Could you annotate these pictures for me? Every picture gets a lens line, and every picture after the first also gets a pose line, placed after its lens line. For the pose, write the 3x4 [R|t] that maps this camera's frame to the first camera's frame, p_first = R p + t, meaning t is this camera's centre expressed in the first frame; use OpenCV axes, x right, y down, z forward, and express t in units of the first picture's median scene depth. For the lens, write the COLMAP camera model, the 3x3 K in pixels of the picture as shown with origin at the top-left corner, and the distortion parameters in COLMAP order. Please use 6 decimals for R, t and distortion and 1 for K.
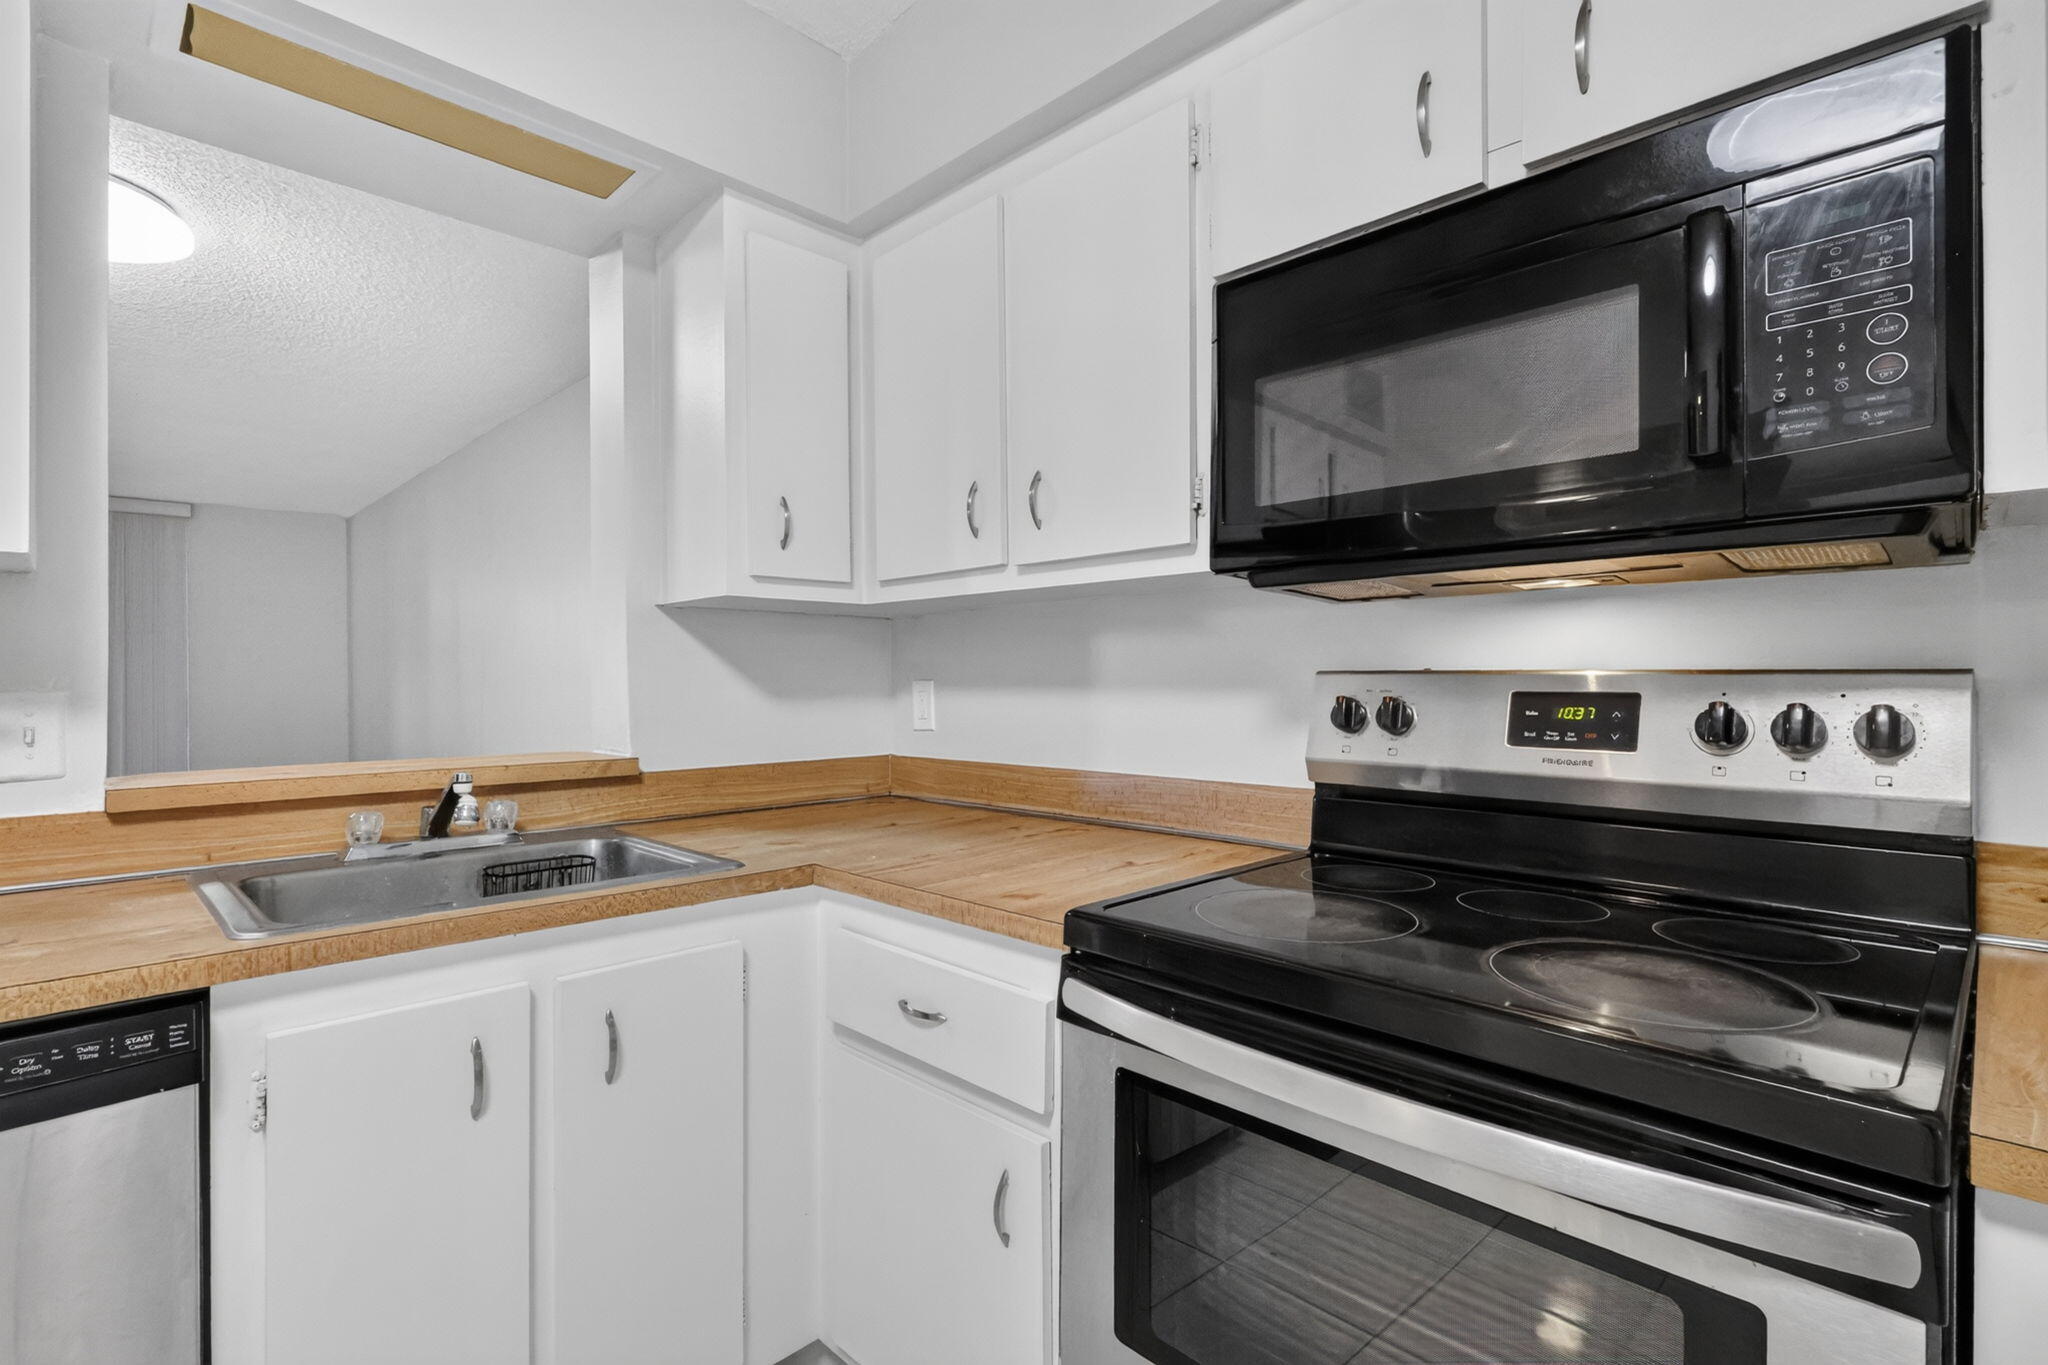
lens RADIAL K [[951.2, 0, 1029.9], [0, 951.2, 682.9], [0, 0, 1]] dist [0.004890, 0.000670]
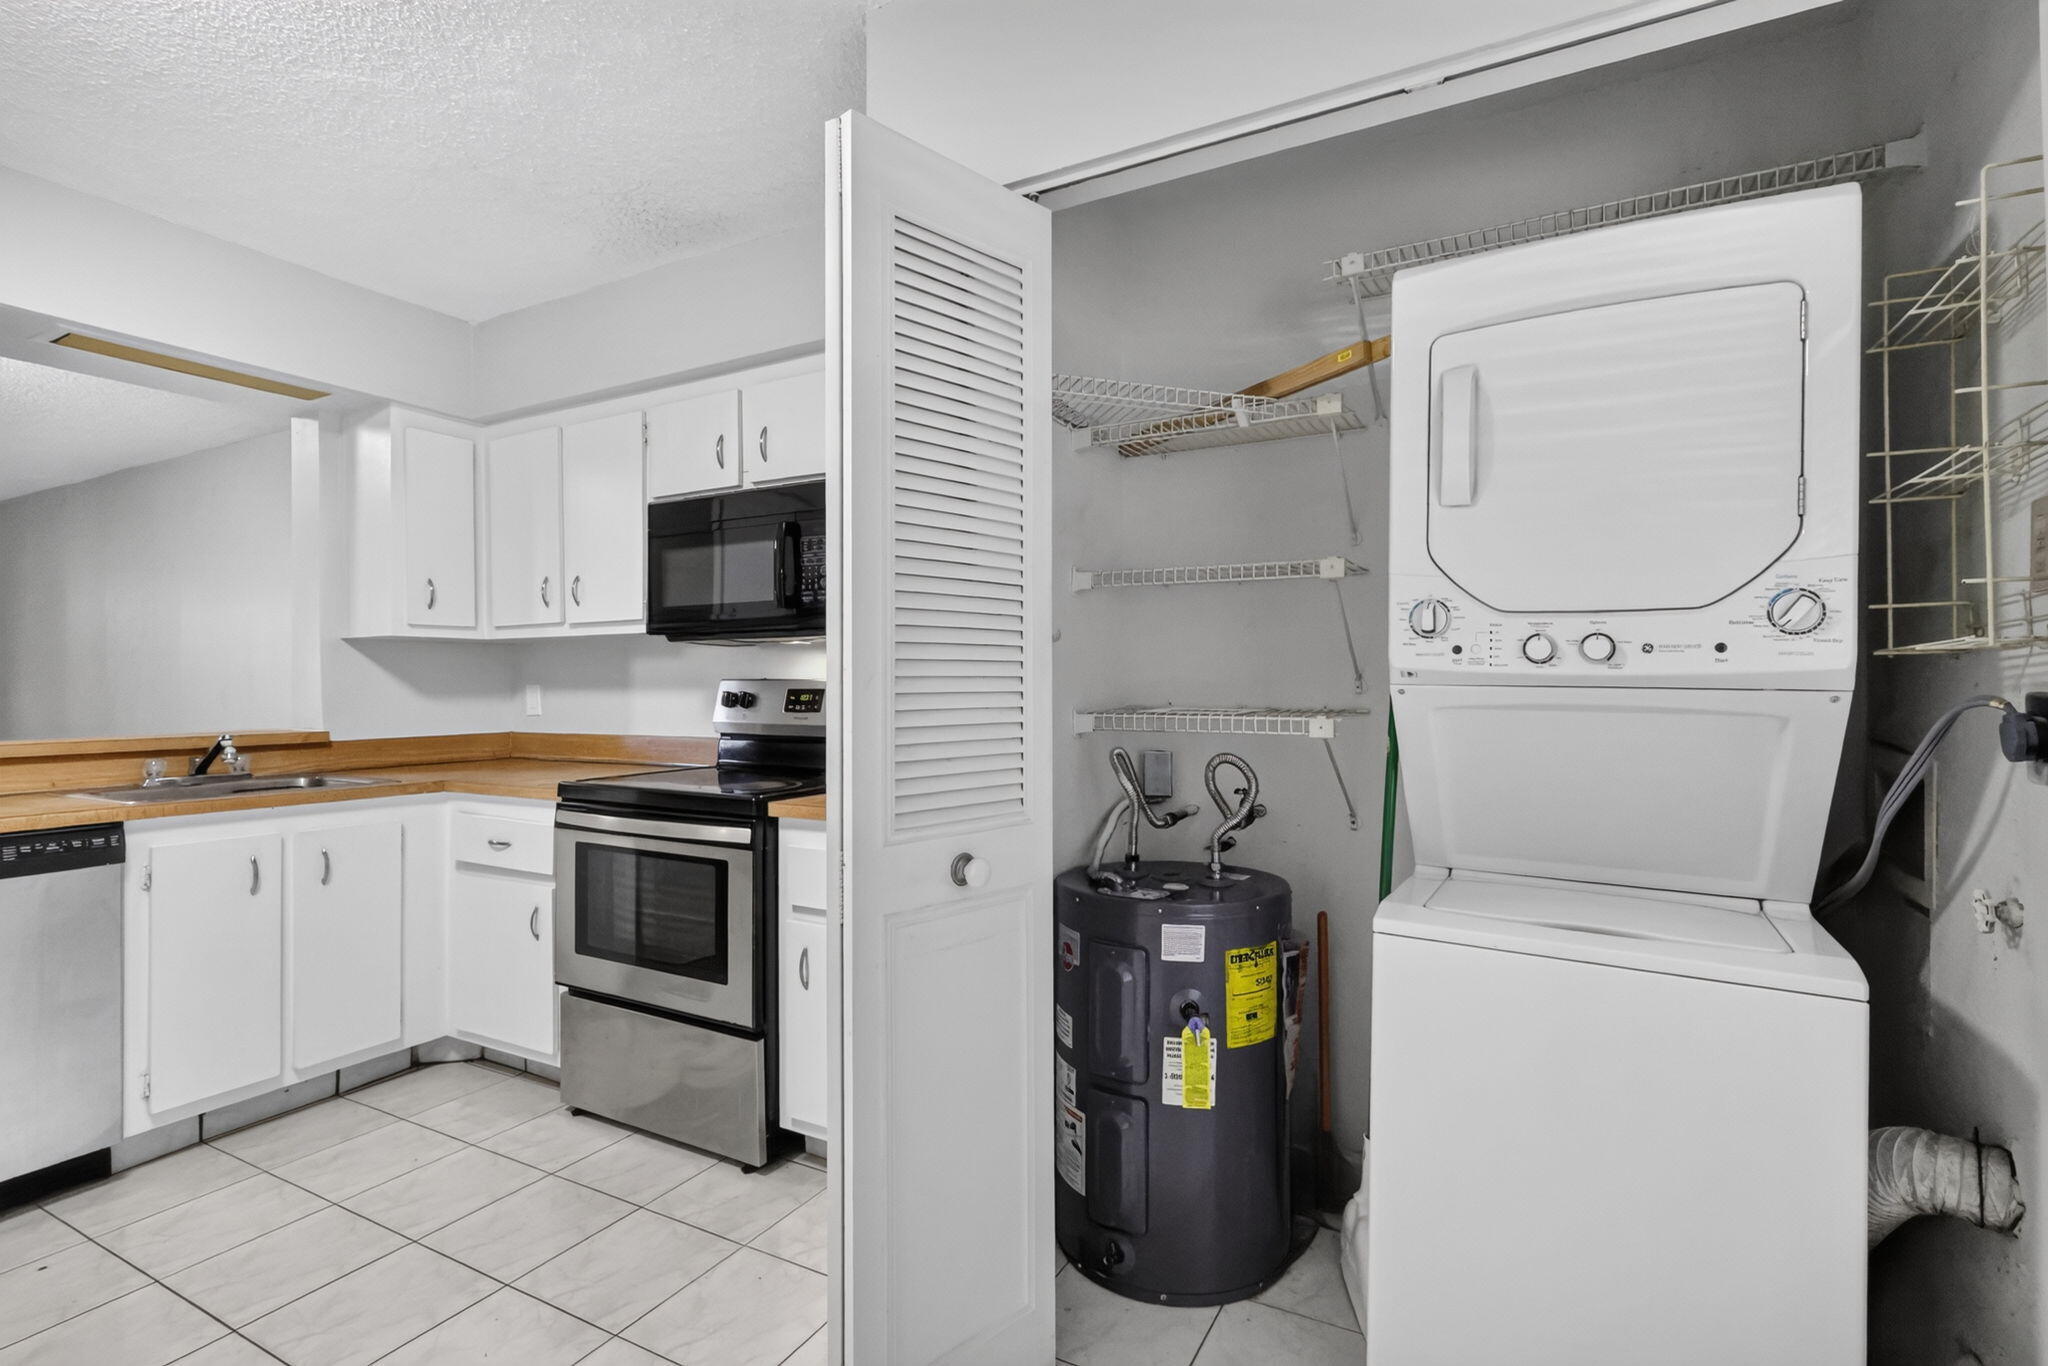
lens RADIAL K [[963.7, 0, 1029.7], [0, 963.7, 682.0], [0, 0, 1]] dist [0.007823, 0.000867]
pose [[0.962151, -0.000092, 0.272518, 0.370370], [0.001630, 0.999984, -0.005418, 0.005566], [-0.272513, 0.005657, 0.962135, -1.175628]]
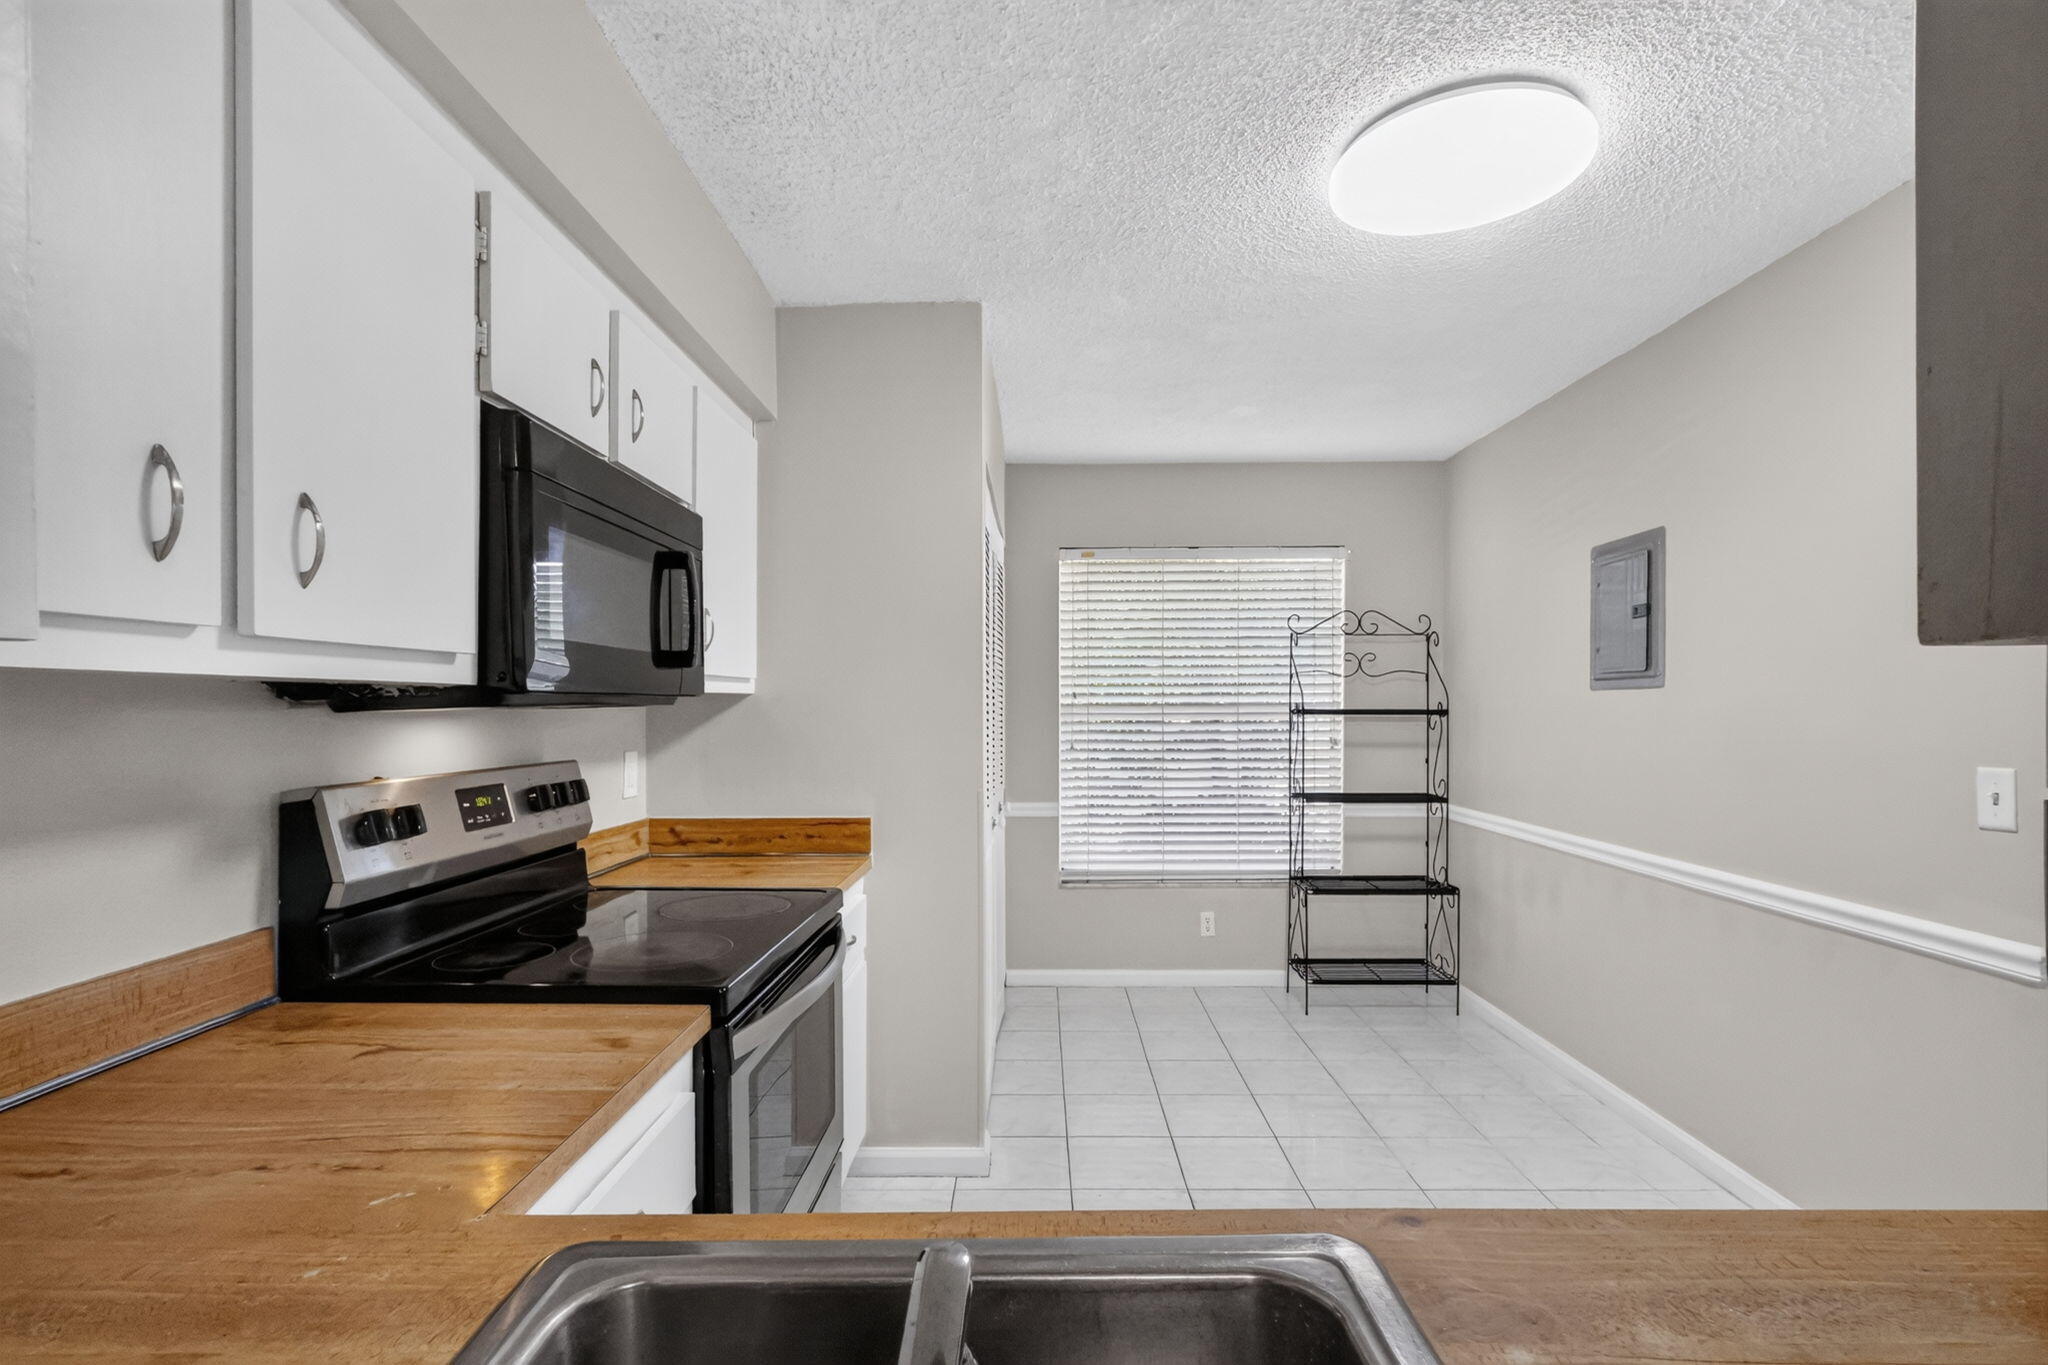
lens RADIAL K [[947.2, 0, 1024.2], [0, 947.2, 699.6], [0, 0, 1]] dist [-0.000446, 0.000174]
pose [[-0.687330, 0.005833, 0.726322, -0.787823], [0.003716, 0.999983, -0.004513, -0.086857], [-0.726336, -0.000403, -0.687340, 1.118881]]
